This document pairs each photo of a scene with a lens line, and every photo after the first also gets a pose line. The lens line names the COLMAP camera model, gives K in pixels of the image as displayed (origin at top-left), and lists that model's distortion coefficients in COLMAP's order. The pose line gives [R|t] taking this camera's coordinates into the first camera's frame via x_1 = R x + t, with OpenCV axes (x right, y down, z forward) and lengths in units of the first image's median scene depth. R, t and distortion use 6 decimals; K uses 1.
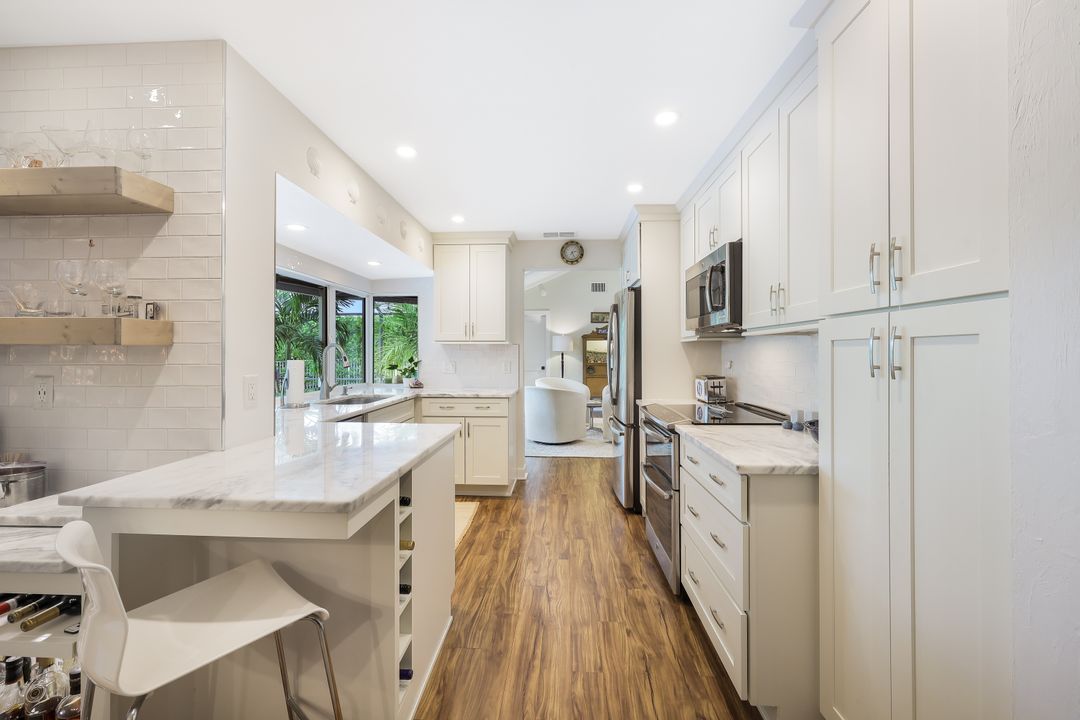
lens RADIAL K [[435.4, 0, 537.7], [0, 435.4, 351.5], [0, 0, 1]] dist [0.008519, -0.000496]
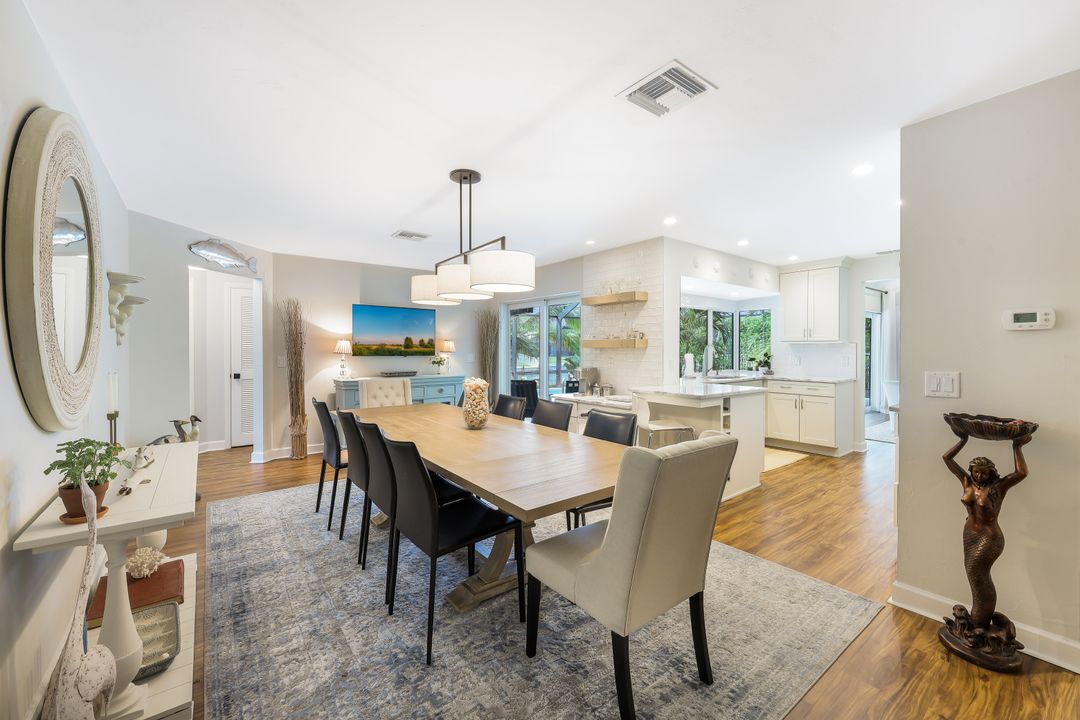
lens RADIAL K [[426.7, 0, 539.3], [0, 426.7, 352.0], [0, 0, 1]] dist [0.000660, 0.000022]
pose [[0.654325, 0.006054, -0.756189, 0.438970], [0.001655, 0.999954, 0.009437, -0.005677], [0.756212, -0.007426, 0.654285, -0.736917]]
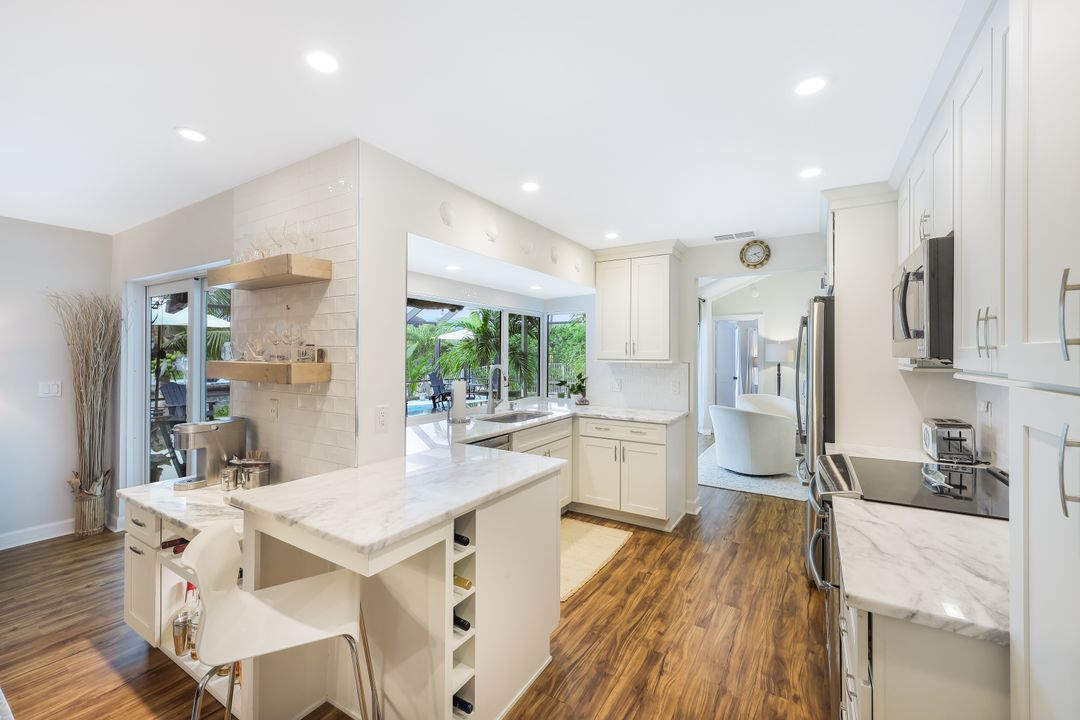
lens RADIAL K [[440.2, 0, 535.5], [0, 440.2, 352.4], [0, 0, 1]] dist [0.006849, -0.000082]
pose [[0.875547, 0.002412, -0.483127, 0.182005], [-0.003197, 0.999995, -0.000801, -0.055379], [0.483122, 0.002246, 0.875550, 0.081122]]
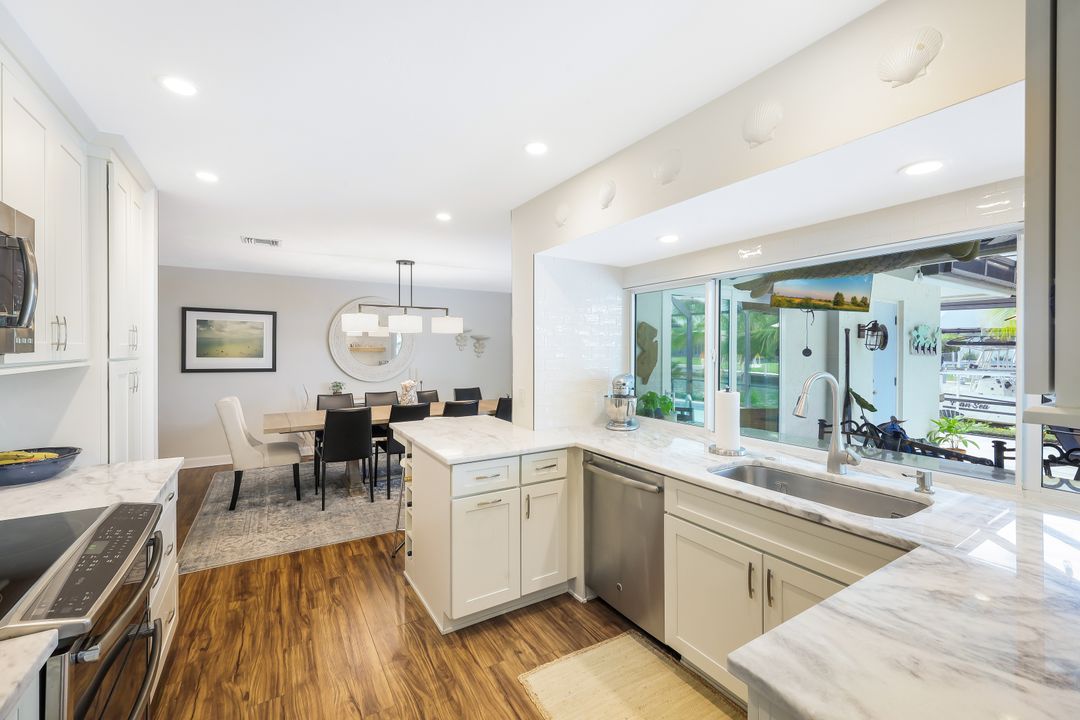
lens RADIAL K [[440.2, 0, 535.5], [0, 440.2, 352.4], [0, 0, 1]] dist [0.006849, -0.000082]
pose [[-0.820525, 0.000765, -0.571611, 0.167173], [-0.000543, 0.999998, 0.002119, -0.051721], [0.571611, 0.002049, -0.820522, 1.456110]]
